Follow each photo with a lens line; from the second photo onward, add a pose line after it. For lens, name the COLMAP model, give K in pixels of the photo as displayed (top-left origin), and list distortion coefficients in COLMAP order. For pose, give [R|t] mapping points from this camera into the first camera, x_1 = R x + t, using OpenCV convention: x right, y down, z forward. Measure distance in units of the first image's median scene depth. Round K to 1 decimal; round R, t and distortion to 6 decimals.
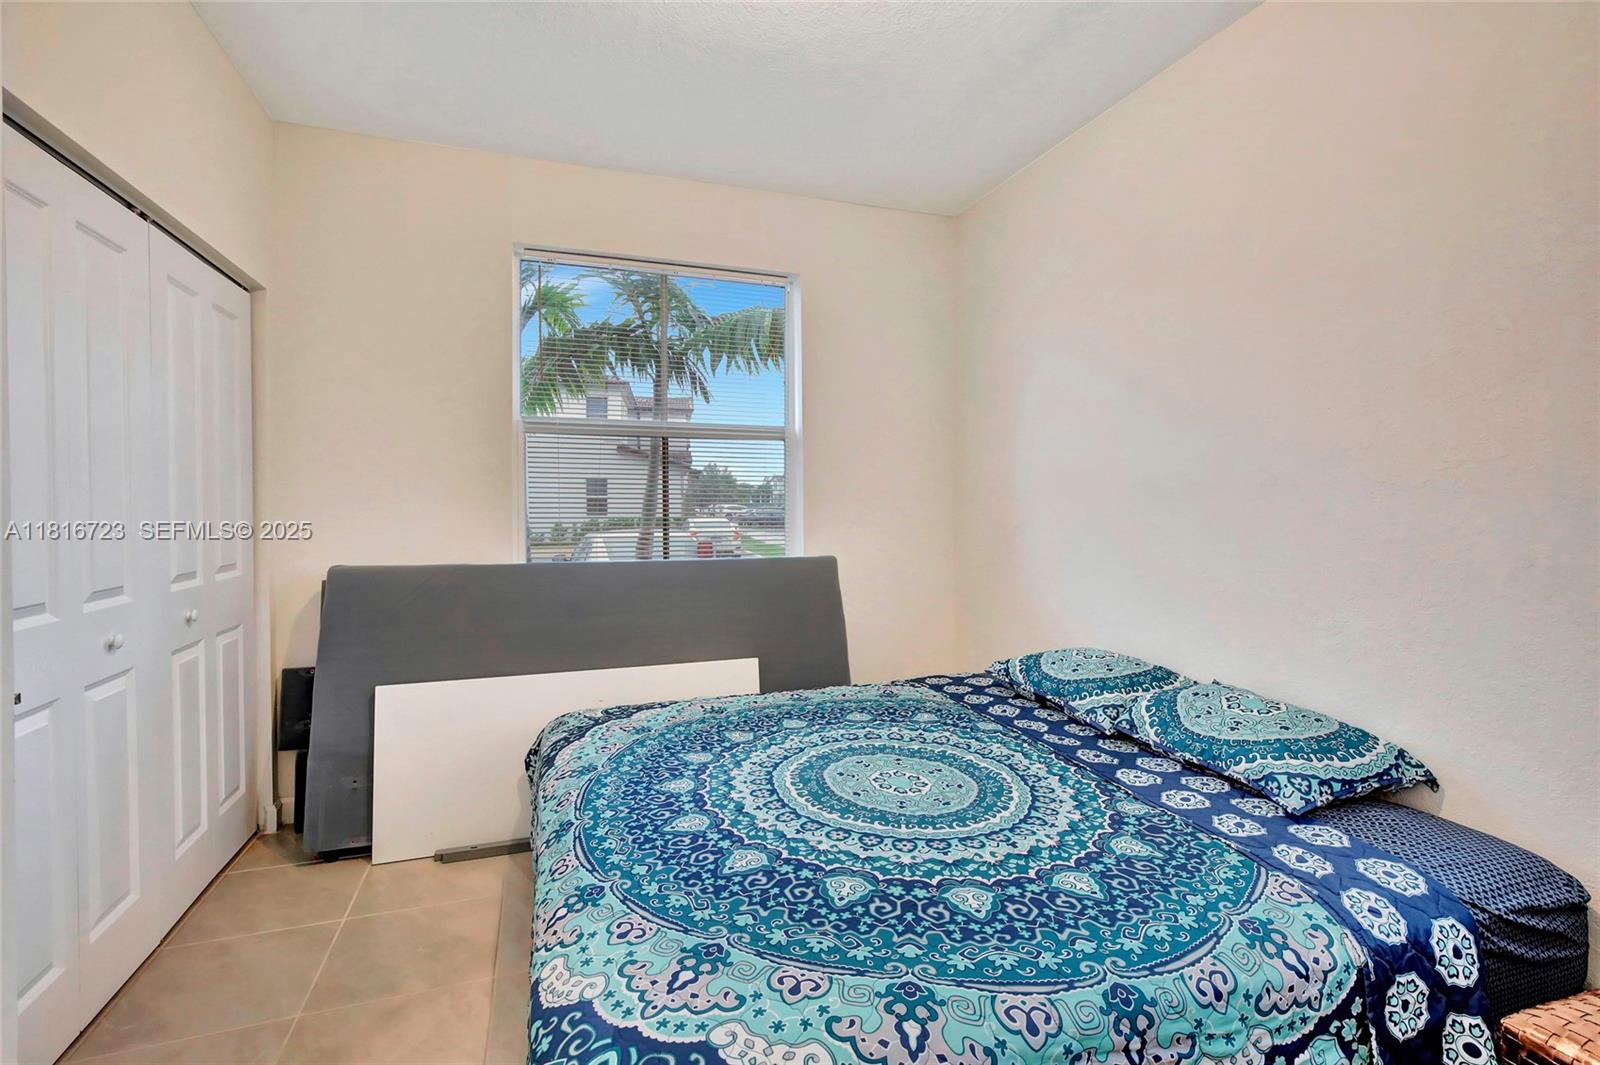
lens RADIAL K [[736.4, 0, 805.2], [0, 736.4, 500.1], [0, 0, 1]] dist [-0.009825, 0.000560]
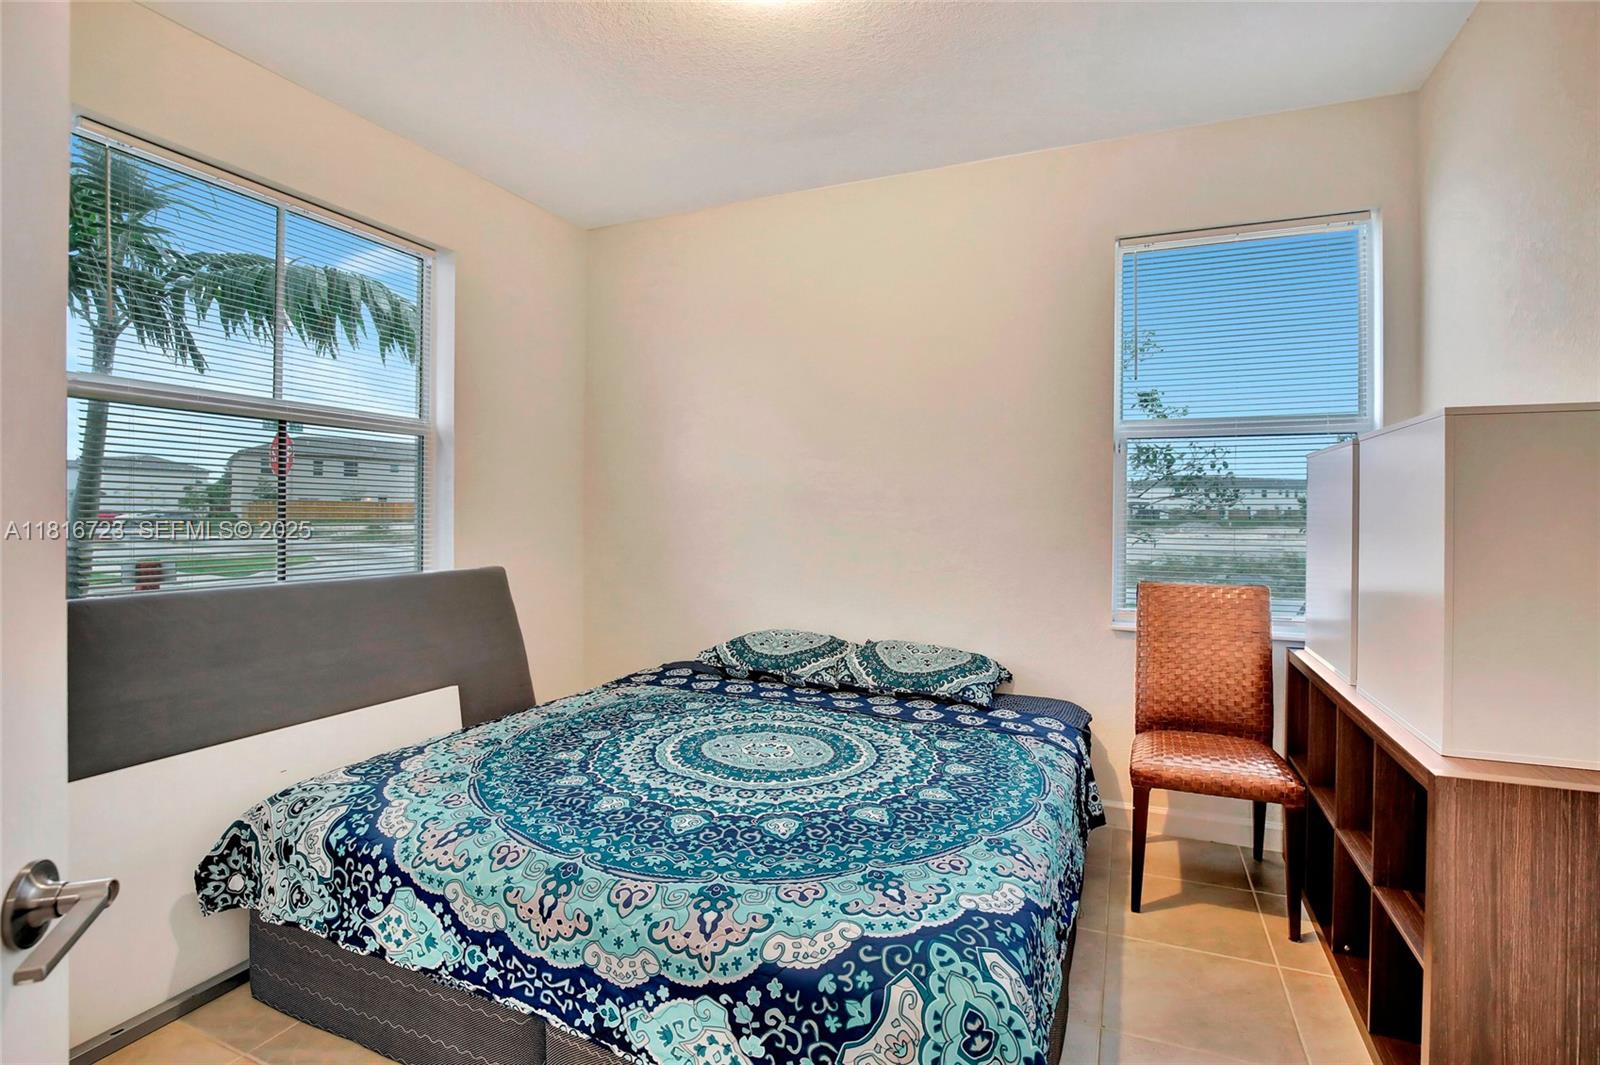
lens RADIAL K [[744.4, 0, 813.4], [0, 744.4, 505.0], [0, 0, 1]] dist [-0.017899, 0.001401]
pose [[0.683908, 0.013346, 0.729446, -0.678315], [-0.011047, 0.999907, -0.007937, 0.002247], [-0.729484, -0.002631, 0.683993, 0.138728]]
